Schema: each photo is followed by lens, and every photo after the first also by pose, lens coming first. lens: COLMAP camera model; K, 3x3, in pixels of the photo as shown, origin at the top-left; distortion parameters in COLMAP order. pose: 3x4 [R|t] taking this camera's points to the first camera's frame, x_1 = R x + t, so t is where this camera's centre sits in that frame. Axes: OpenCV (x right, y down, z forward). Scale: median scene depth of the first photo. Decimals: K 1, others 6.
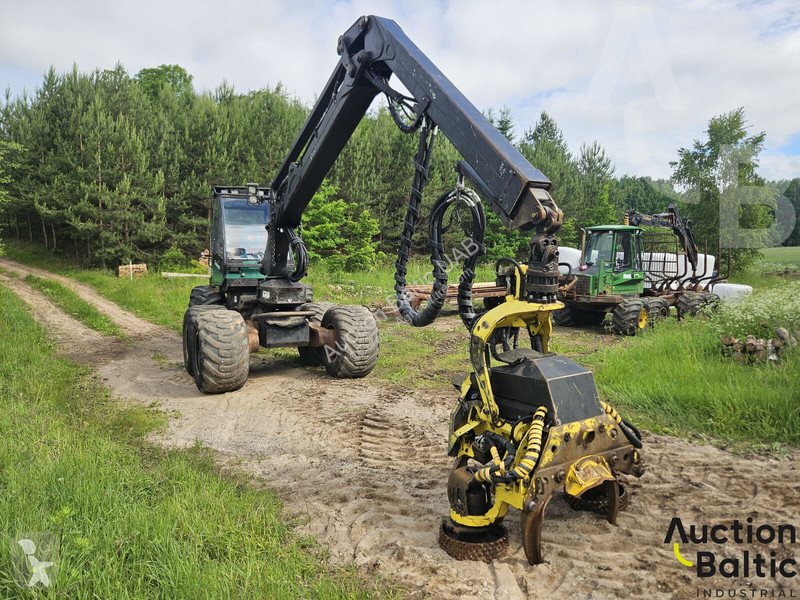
lens RADIAL K [[534.9, 0, 397.0], [0, 534.9, 302.1], [0, 0, 1]] dist [0.063452, -0.050609]
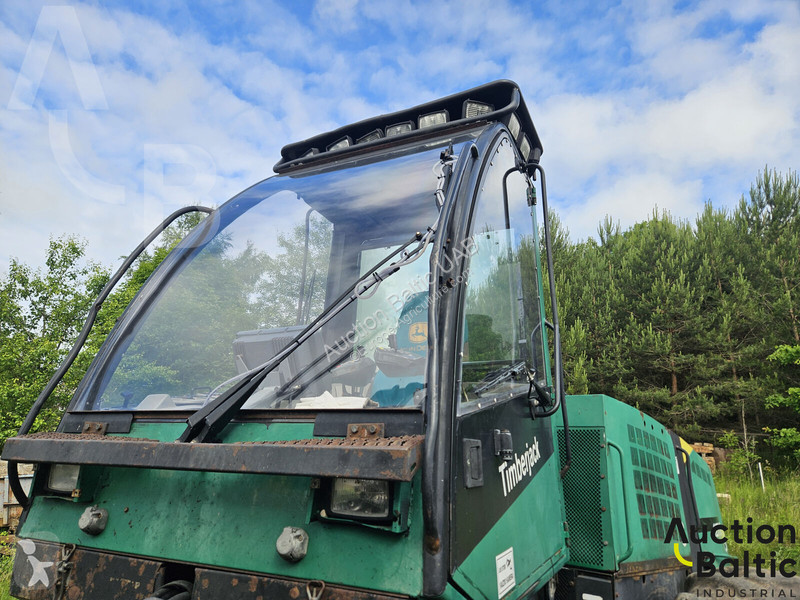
lens RADIAL K [[529.8, 0, 397.7], [0, 529.8, 306.2], [0, 0, 1]] dist [0.065269, -0.043149]
pose [[0.594863, -0.189645, -0.781135, -0.100852], [-0.096772, 0.947807, -0.303805, -0.073625], [0.797981, 0.256314, 0.545463, 0.997988]]
